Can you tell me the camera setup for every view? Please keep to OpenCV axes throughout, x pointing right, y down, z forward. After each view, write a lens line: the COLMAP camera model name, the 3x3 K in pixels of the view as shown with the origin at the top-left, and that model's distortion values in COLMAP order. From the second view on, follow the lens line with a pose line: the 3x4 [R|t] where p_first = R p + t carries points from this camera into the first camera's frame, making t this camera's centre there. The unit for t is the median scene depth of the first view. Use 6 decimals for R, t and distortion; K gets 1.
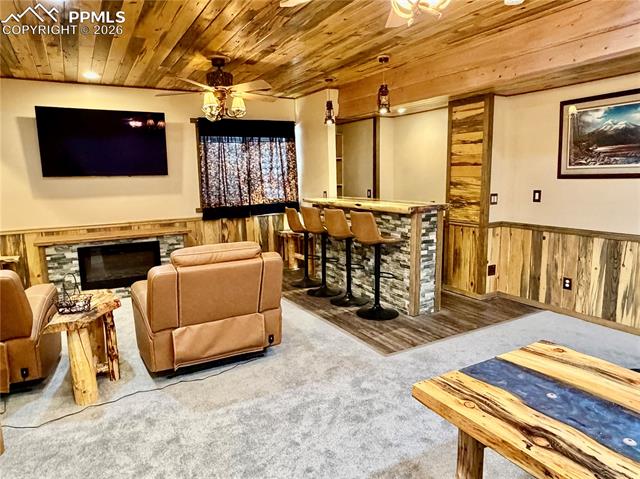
lens RADIAL K [[430.8, 0, 320.5], [0, 430.8, 238.9], [0, 0, 1]] dist [0.001980, 0.000172]
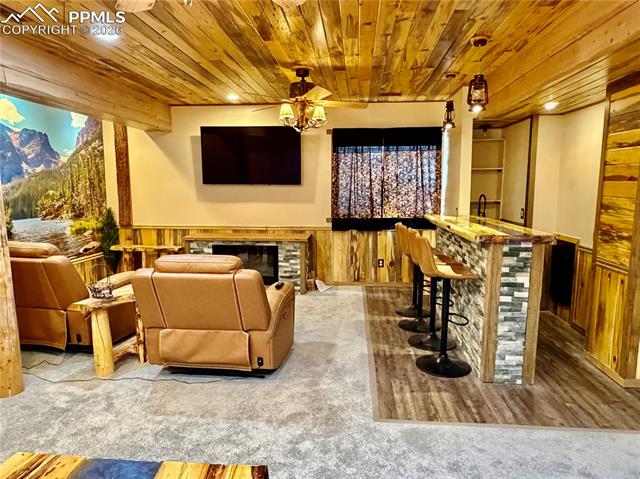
lens RADIAL K [[430.8, 0, 317.7], [0, 430.8, 239.2], [0, 0, 1]] dist [0.001980, 0.000172]
pose [[0.821596, 0.092786, -0.562468, 0.351436], [-0.103834, 0.994518, 0.012387, -0.041345], [0.560534, 0.048226, 0.826726, 0.200859]]
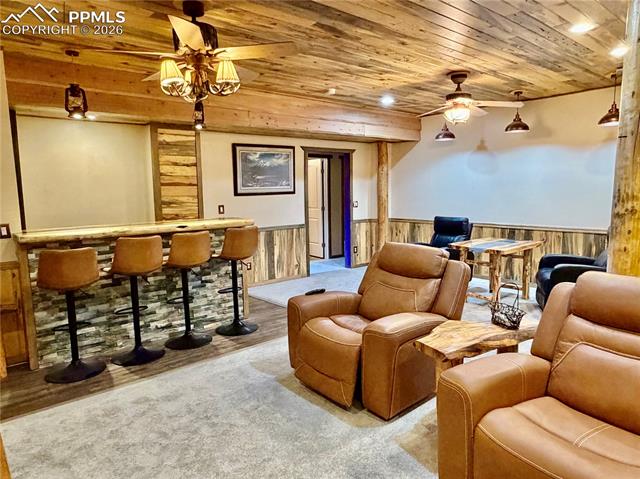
lens RADIAL K [[430.8, 0, 319.6], [0, 430.8, 240.2], [0, 0, 1]] dist [0.001980, 0.000172]
pose [[-0.189223, -0.093233, 0.977498, -0.833707], [0.172773, 0.976790, 0.126611, -0.117579], [-0.966615, 0.192843, -0.168723, 0.906872]]
